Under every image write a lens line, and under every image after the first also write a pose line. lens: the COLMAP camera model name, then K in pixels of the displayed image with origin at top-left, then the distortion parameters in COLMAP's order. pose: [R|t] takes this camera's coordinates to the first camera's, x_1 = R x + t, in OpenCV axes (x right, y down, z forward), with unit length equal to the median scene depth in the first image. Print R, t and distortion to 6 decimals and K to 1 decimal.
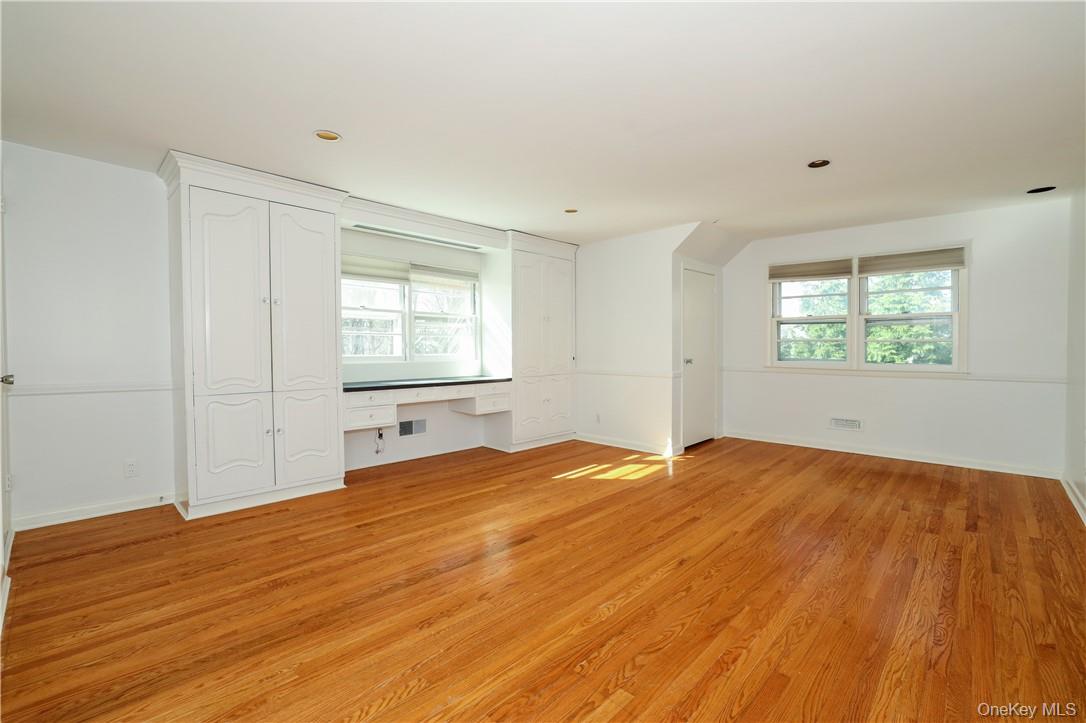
lens RADIAL K [[479.9, 0, 543.0], [0, 479.9, 361.5], [0, 0, 1]] dist [-0.043477, 0.000416]
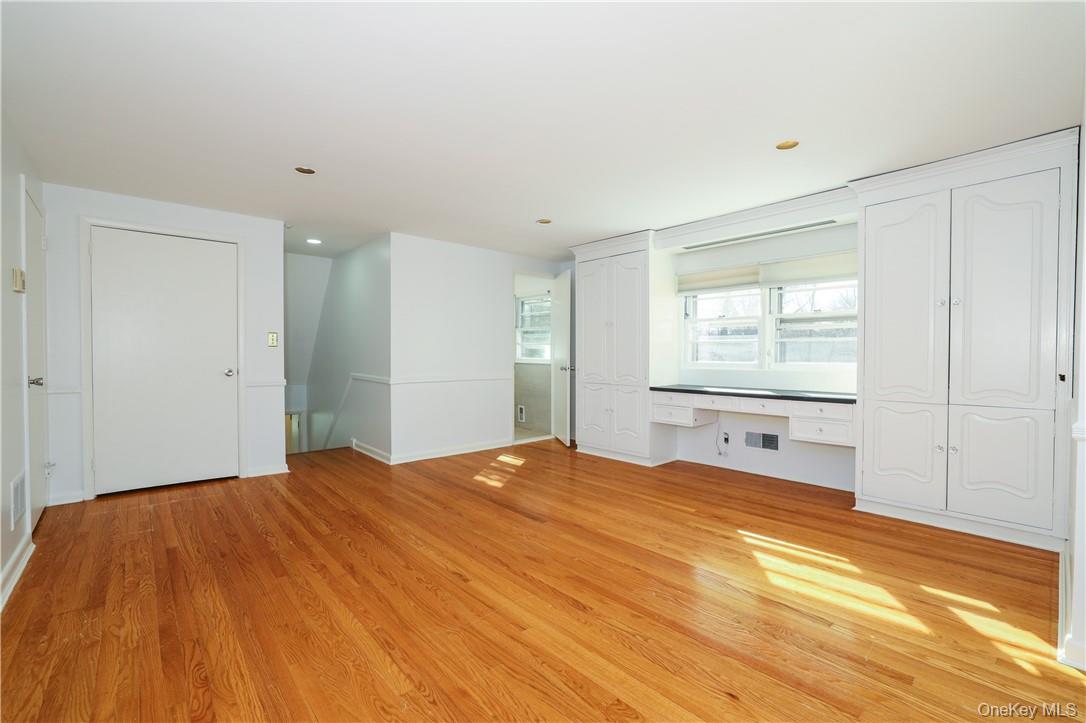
lens RADIAL K [[469.2, 0, 566.2], [0, 469.2, 365.5], [0, 0, 1]] dist [-0.038087, 0.000251]
pose [[-0.064183, 0.020721, -0.997723, 0.806033], [-0.025111, 0.999434, 0.022372, -0.022013], [0.997622, 0.026490, -0.063627, 0.838065]]
